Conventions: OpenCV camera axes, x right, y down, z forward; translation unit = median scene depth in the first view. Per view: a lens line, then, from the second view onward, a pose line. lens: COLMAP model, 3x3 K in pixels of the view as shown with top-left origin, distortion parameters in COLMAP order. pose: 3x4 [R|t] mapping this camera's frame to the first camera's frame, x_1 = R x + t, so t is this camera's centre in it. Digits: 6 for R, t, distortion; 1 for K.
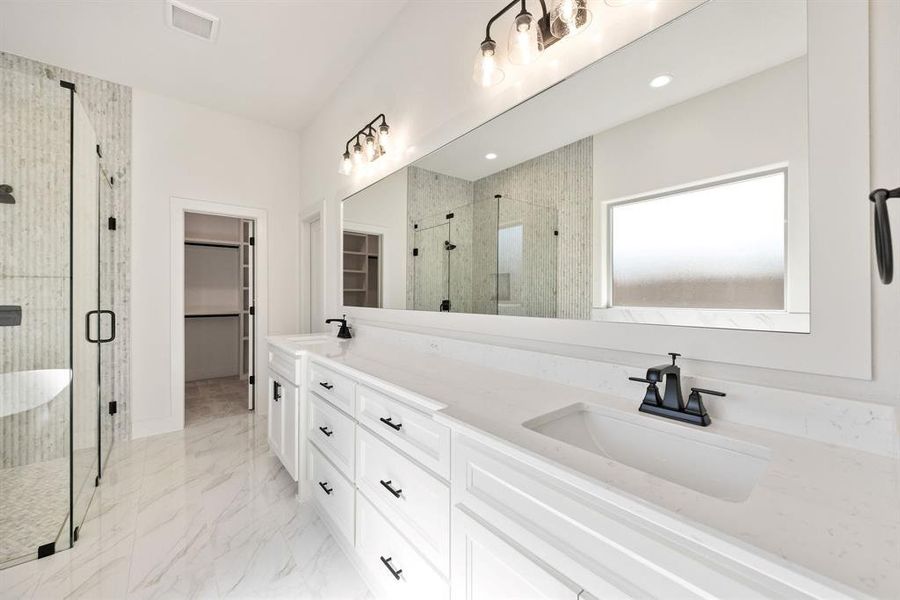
lens RADIAL K [[356.5, 0, 456.3], [0, 356.5, 295.1], [0, 0, 1]] dist [-0.001244, -0.000035]
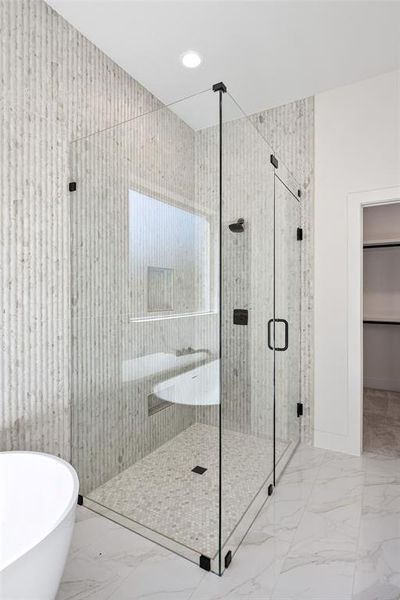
lens RADIAL K [[297.2, 0, 213.6], [0, 297.2, 295.4], [0, 0, 1]] dist [0.002936, -0.000273]
pose [[0.335077, 0.002420, -0.942188, -0.221087], [0.001977, 0.999993, 0.003271, -0.022982], [0.942189, -0.002958, 0.335070, 0.461350]]
